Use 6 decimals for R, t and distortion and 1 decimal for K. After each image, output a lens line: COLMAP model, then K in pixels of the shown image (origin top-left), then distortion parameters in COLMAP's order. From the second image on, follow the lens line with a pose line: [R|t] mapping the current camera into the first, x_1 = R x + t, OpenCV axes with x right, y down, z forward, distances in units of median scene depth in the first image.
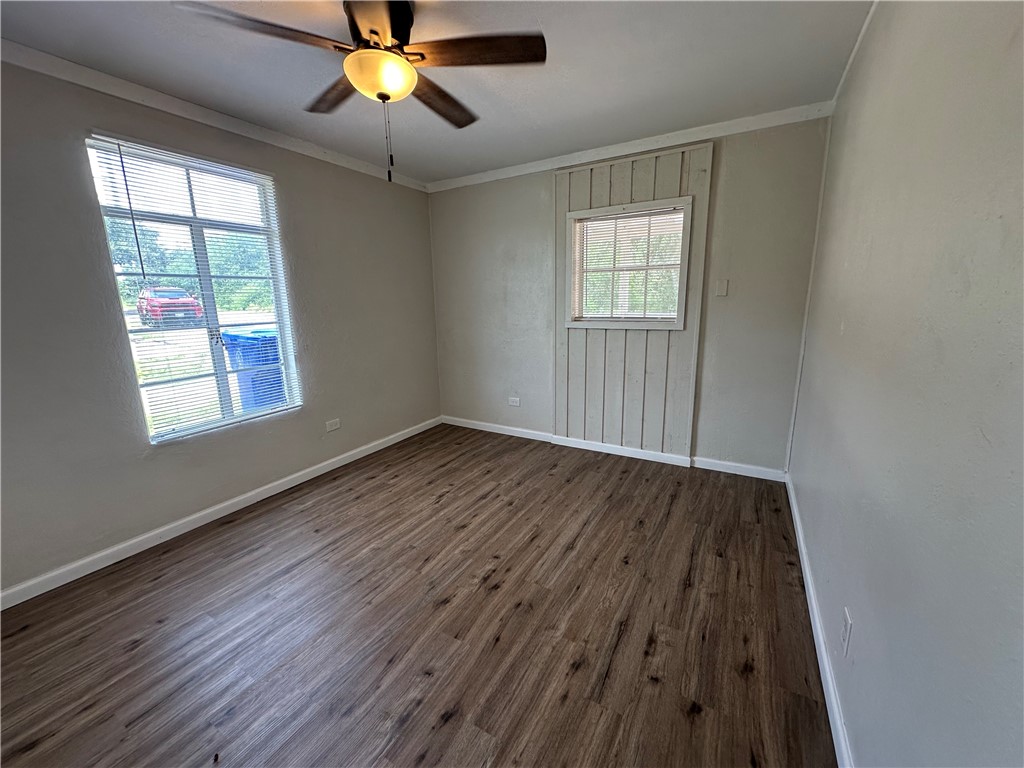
lens RADIAL K [[408.6, 0, 506.4], [0, 408.6, 375.8], [0, 0, 1]] dist [-0.001164, -0.000377]
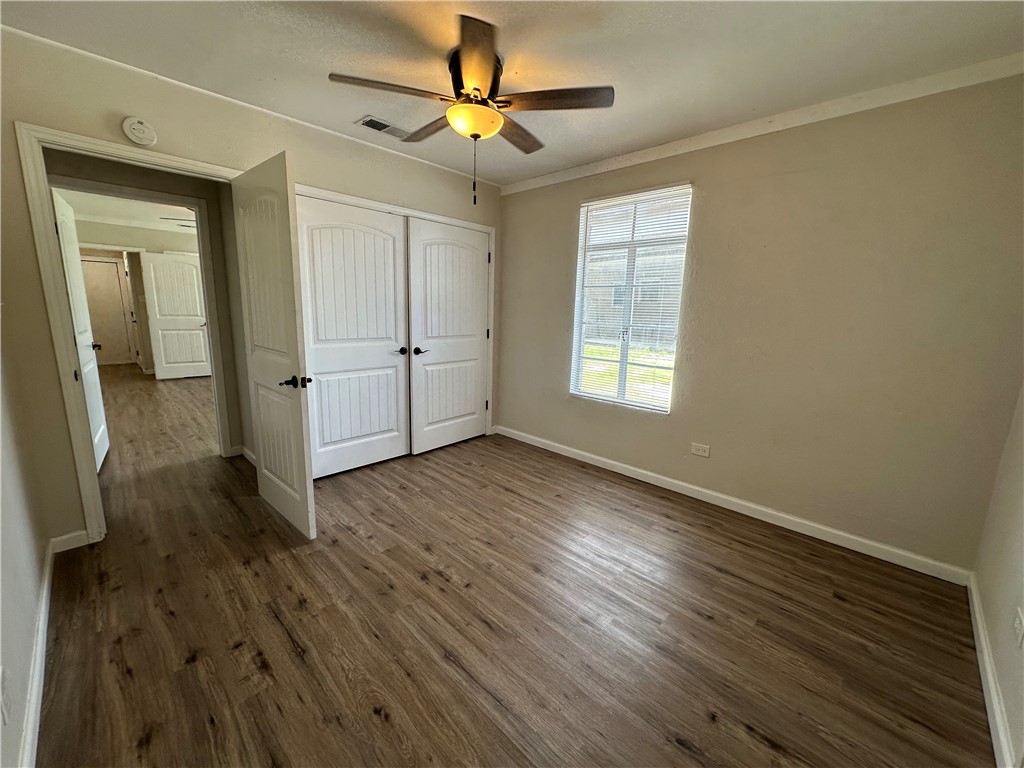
lens RADIAL K [[408.6, 0, 520.6], [0, 408.6, 381.7], [0, 0, 1]] dist [-0.001164, -0.000377]
pose [[-0.229456, 0.189165, -0.954760, 0.803990], [-0.203241, 0.949996, 0.237066, -0.251534], [0.951863, 0.248442, -0.179536, 1.272065]]
